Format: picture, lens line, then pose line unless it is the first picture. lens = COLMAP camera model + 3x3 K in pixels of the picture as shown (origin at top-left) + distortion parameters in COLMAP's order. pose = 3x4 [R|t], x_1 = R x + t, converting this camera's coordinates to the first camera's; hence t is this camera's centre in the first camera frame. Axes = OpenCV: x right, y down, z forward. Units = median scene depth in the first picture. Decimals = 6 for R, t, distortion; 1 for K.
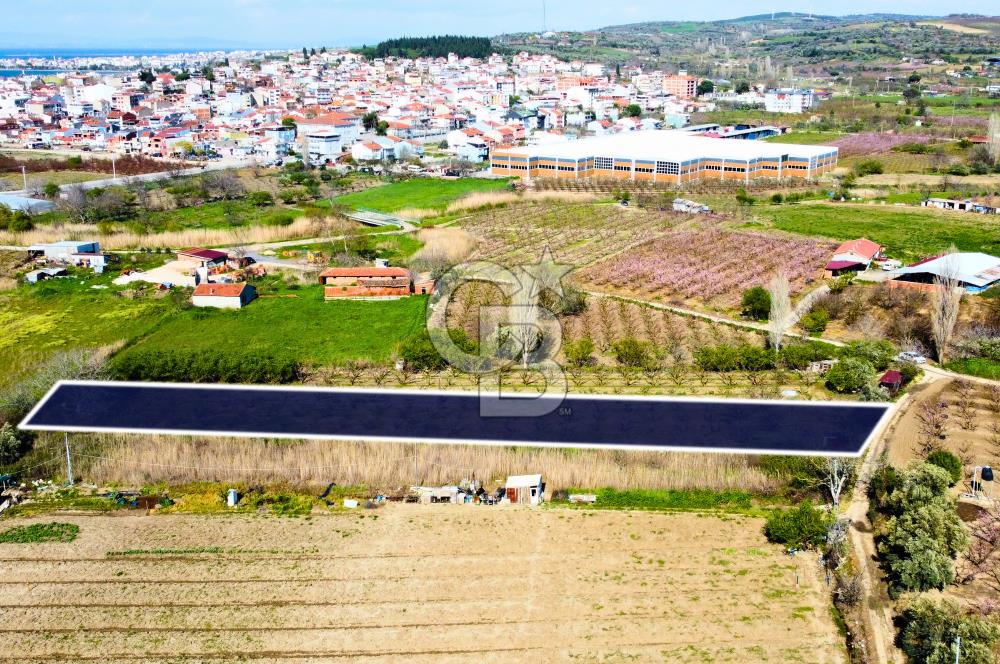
lens RADIAL K [[1012.0, 0, 501.7], [0, 1012.0, 331.2], [0, 0, 1]] dist [-0.002873, 0.000000]
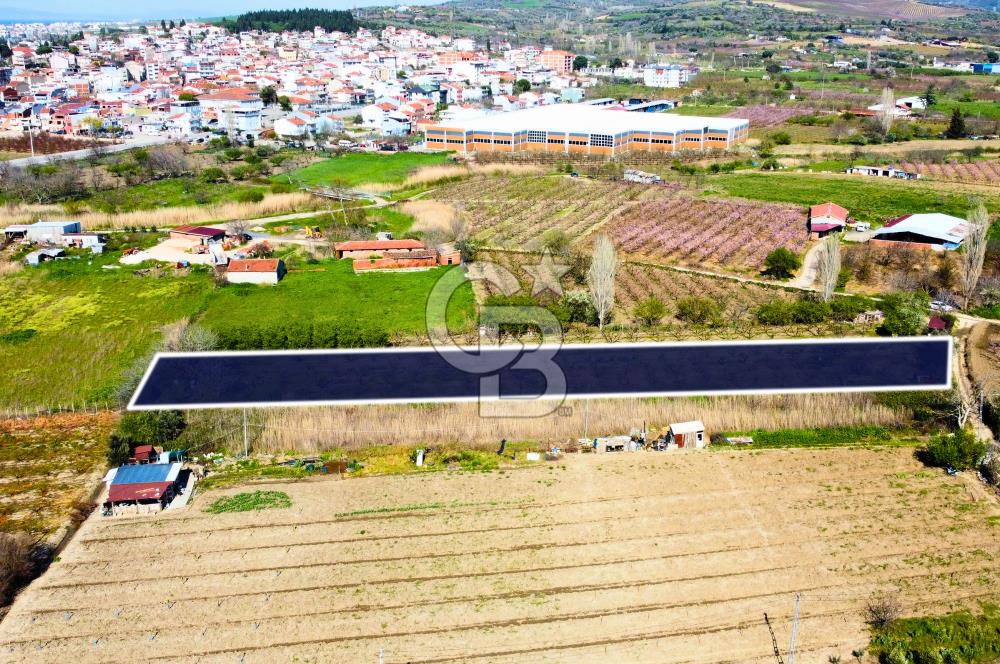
lens RADIAL K [[1012.0, 0, 501.9], [0, 1012.0, 330.8], [0, 0, 1]] dist [-0.002873, 0.000000]
pose [[0.987453, -0.038201, 0.153226, -0.116957], [0.034711, 0.999075, 0.025387, 0.003781], [-0.154054, -0.019750, 0.987865, -0.012257]]
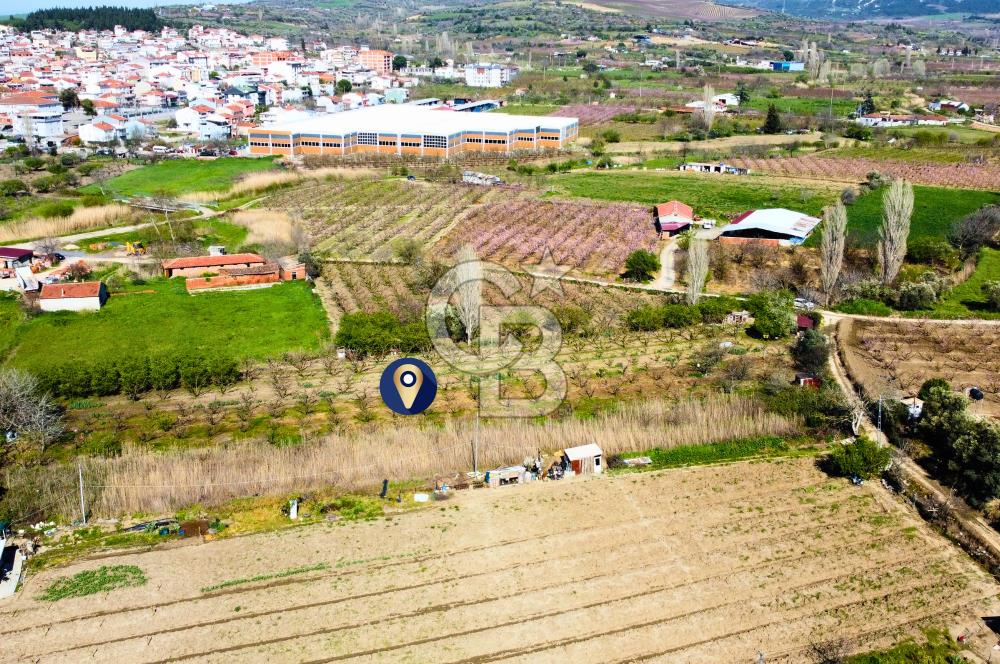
lens RADIAL K [[1012.0, 0, 502.3], [0, 1012.0, 327.2], [0, 0, 1]] dist [-0.002873, 0.000000]
pose [[0.943351, -0.084905, 0.320750, -0.127317], [0.078854, 0.996378, 0.031834, -0.004608], [-0.322291, -0.004738, 0.946629, 0.026979]]
